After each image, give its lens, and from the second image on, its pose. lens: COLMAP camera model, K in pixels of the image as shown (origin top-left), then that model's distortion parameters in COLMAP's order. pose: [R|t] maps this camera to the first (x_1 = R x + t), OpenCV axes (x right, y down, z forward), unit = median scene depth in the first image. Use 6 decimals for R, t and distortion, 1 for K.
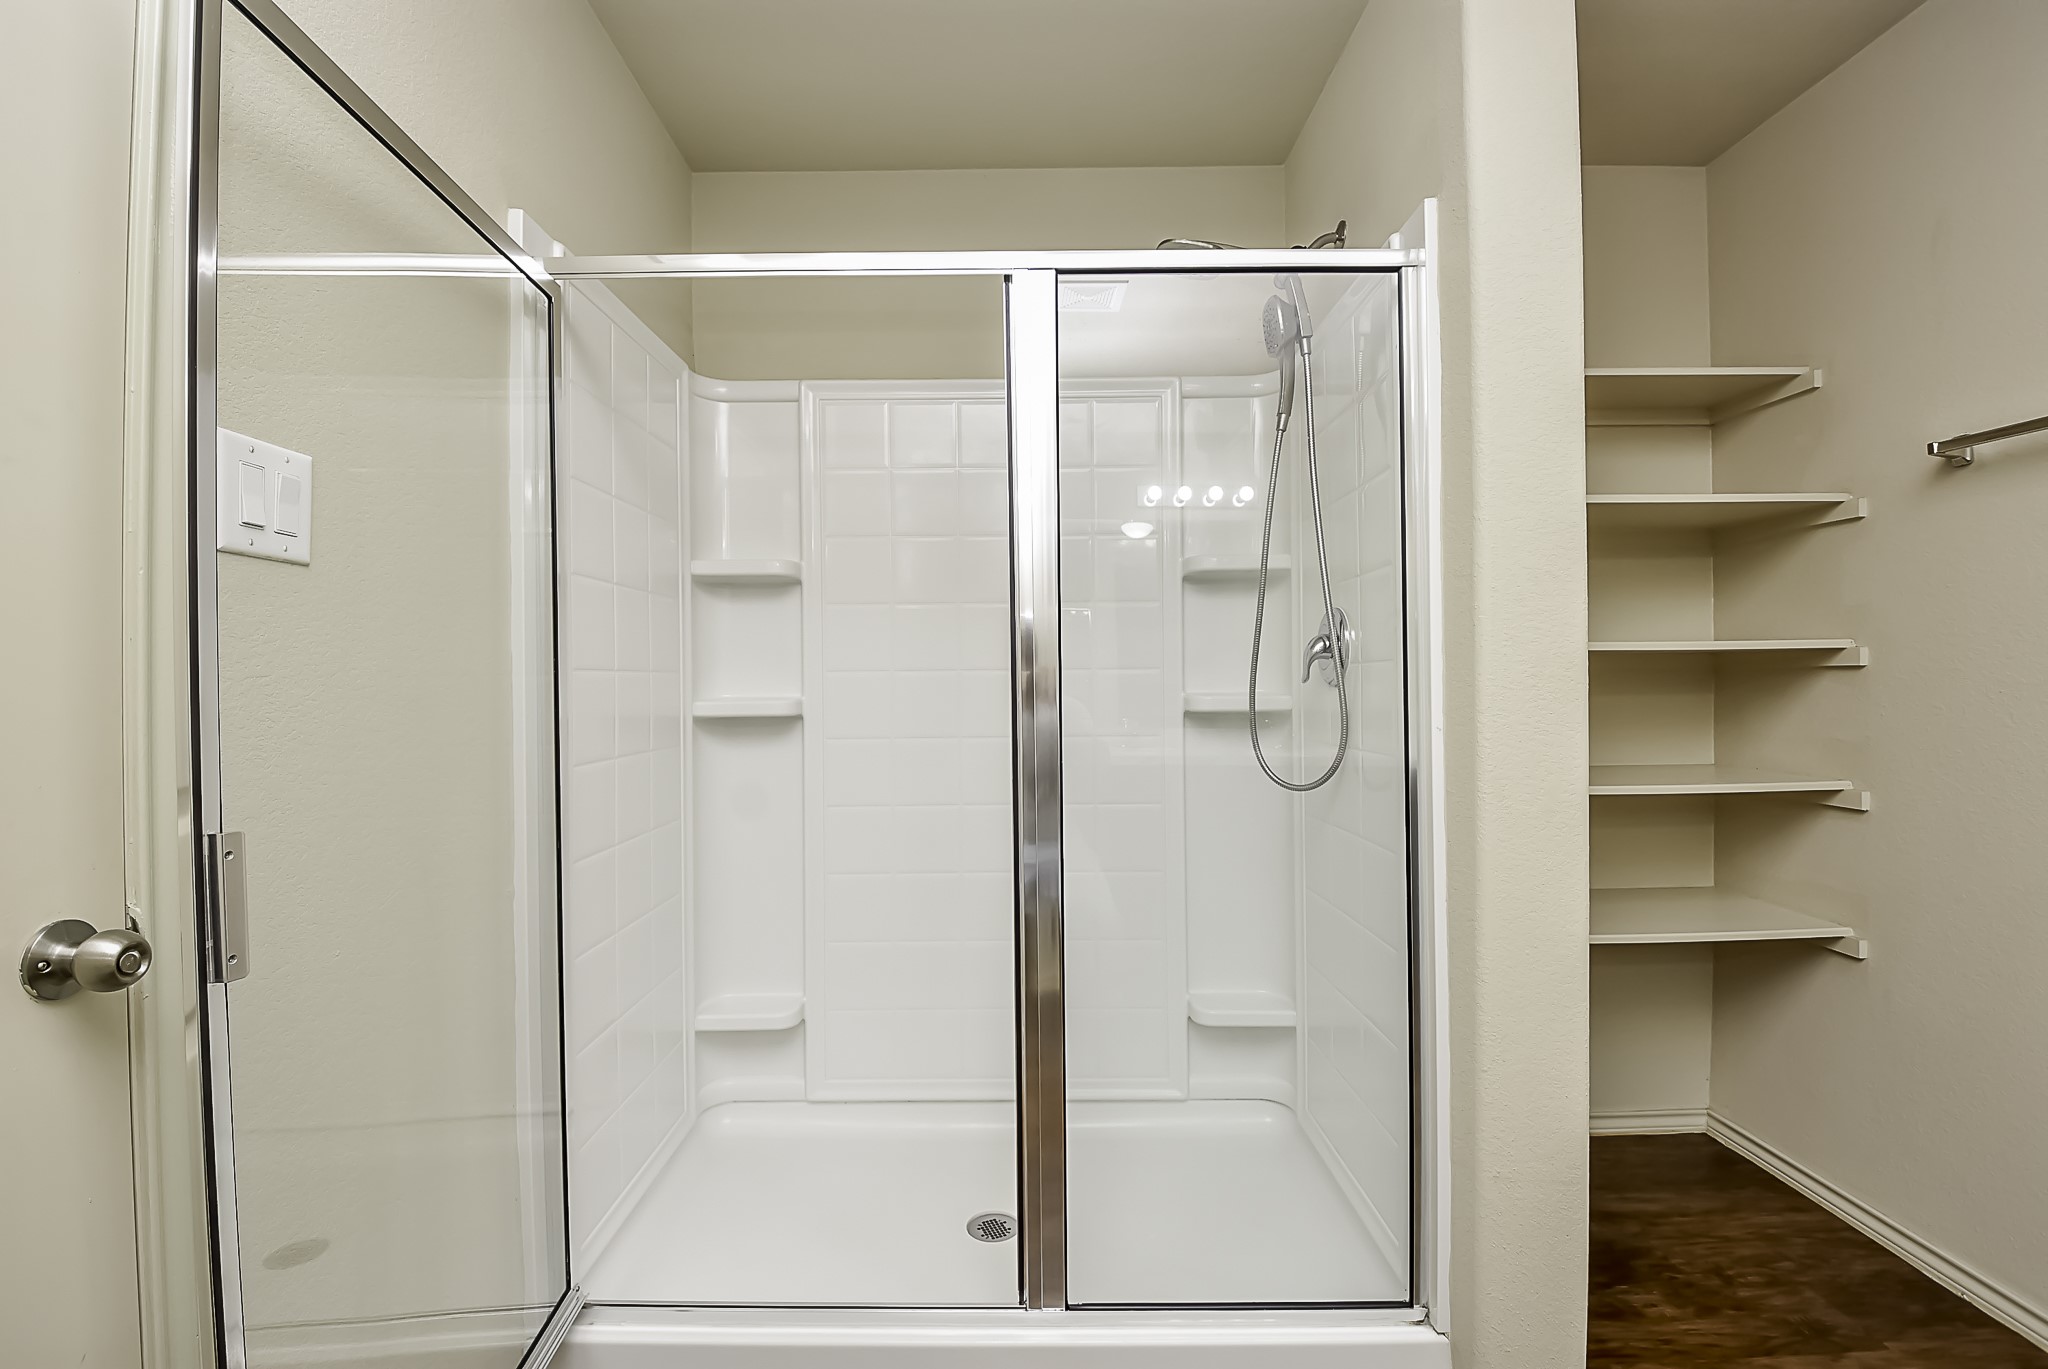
lens RADIAL K [[902.7, 0, 1023.1], [0, 902.7, 681.4], [0, 0, 1]] dist [0.003570, -0.016630]
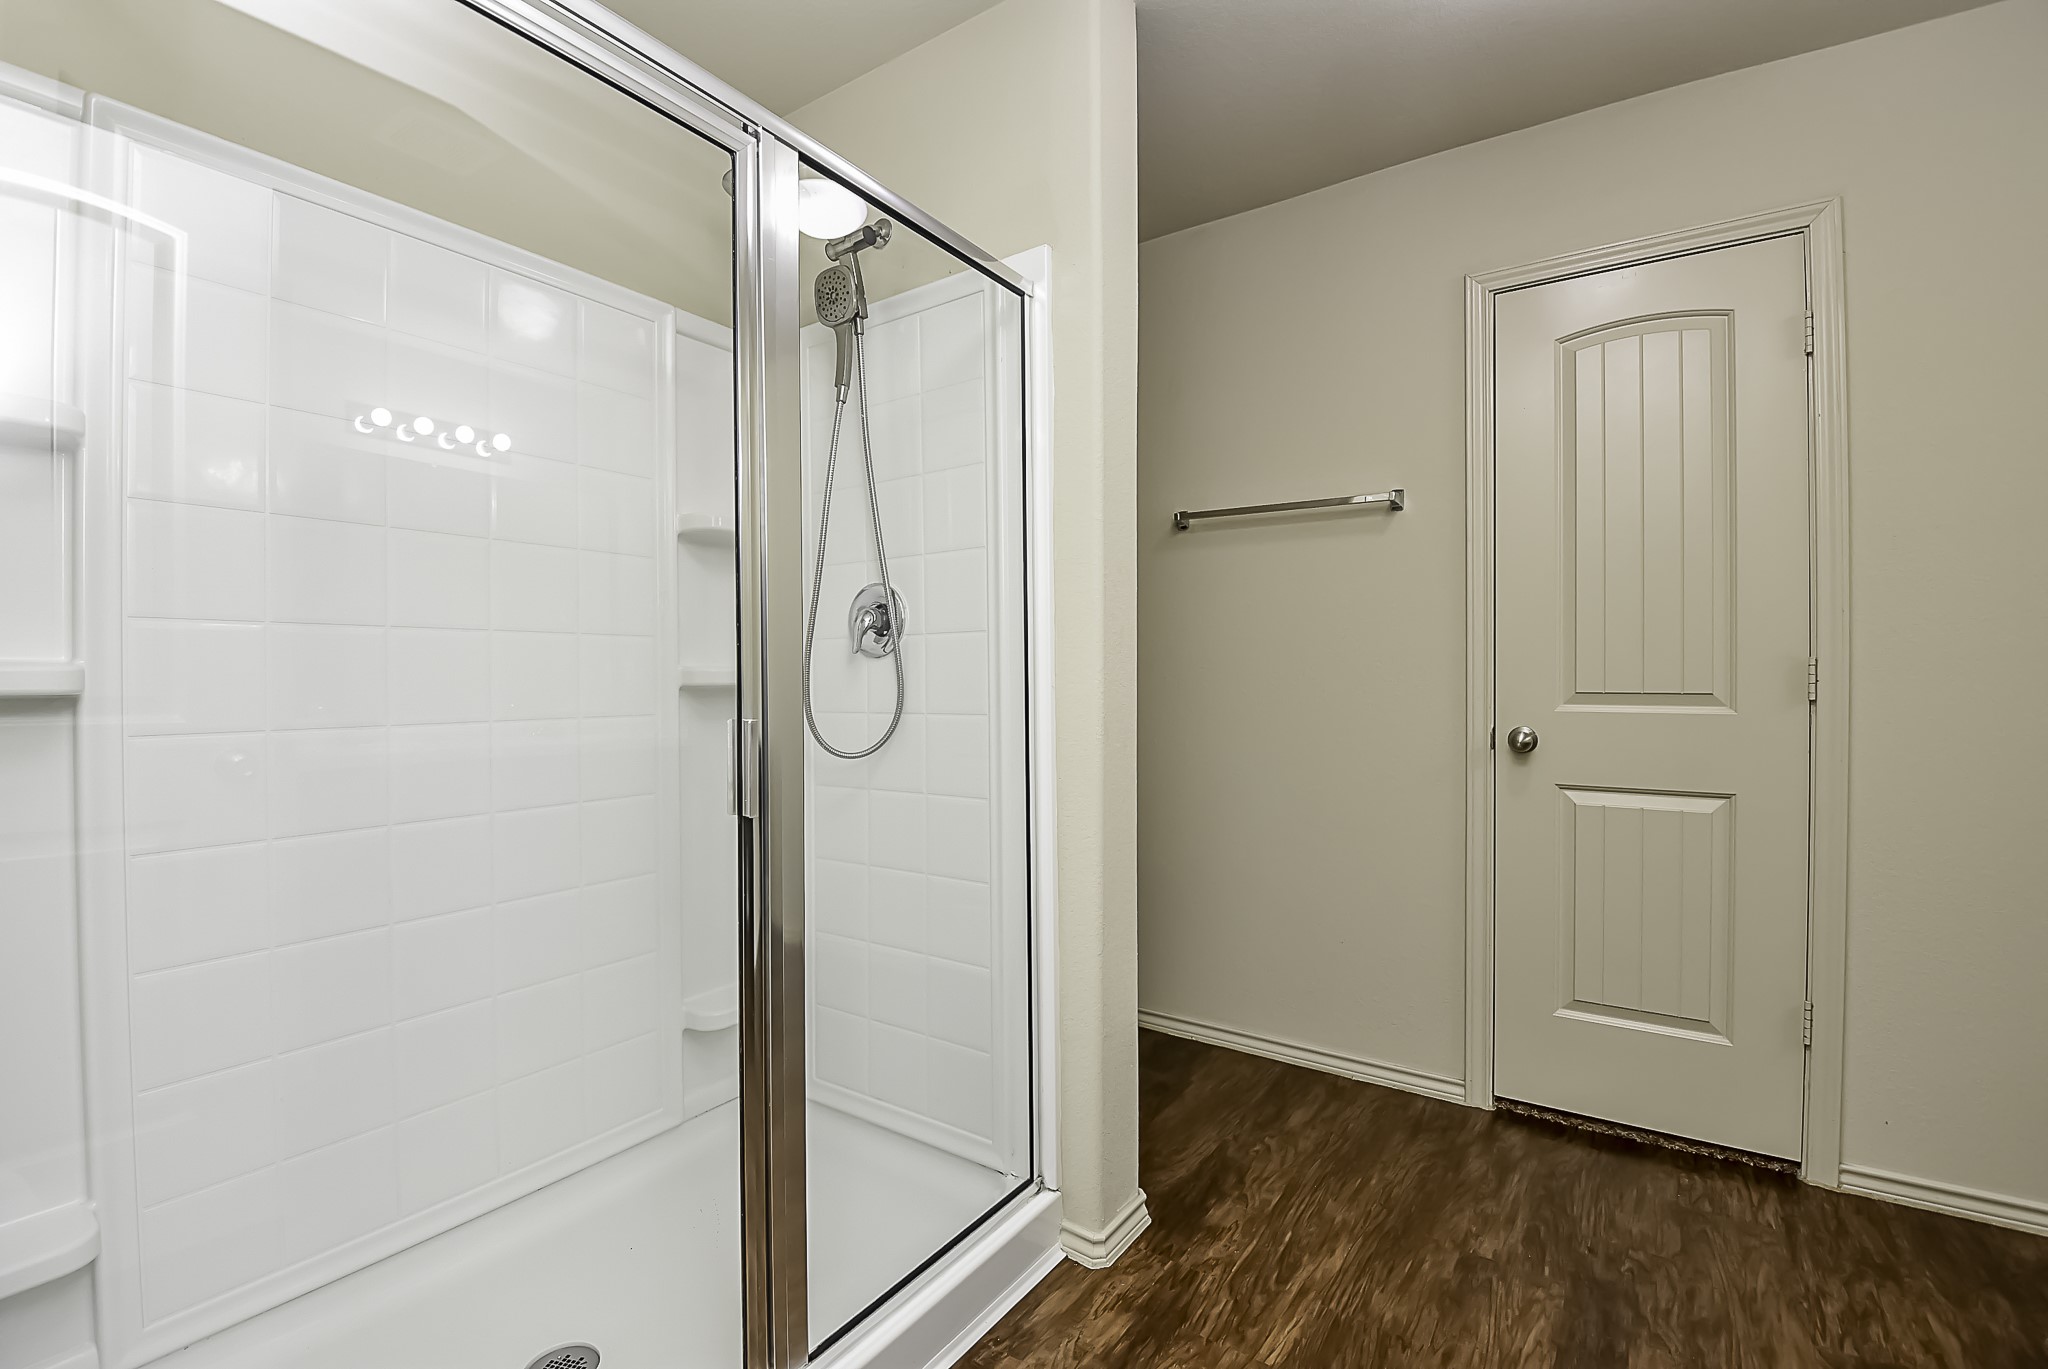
lens RADIAL K [[902.7, 0, 1024.7], [0, 902.7, 680.1], [0, 0, 1]] dist [0.003570, -0.016630]
pose [[0.572720, 0.004557, 0.819738, -0.427344], [-0.003039, 0.999989, -0.003436, 0.035660], [-0.819745, -0.000523, 0.572728, 0.263762]]
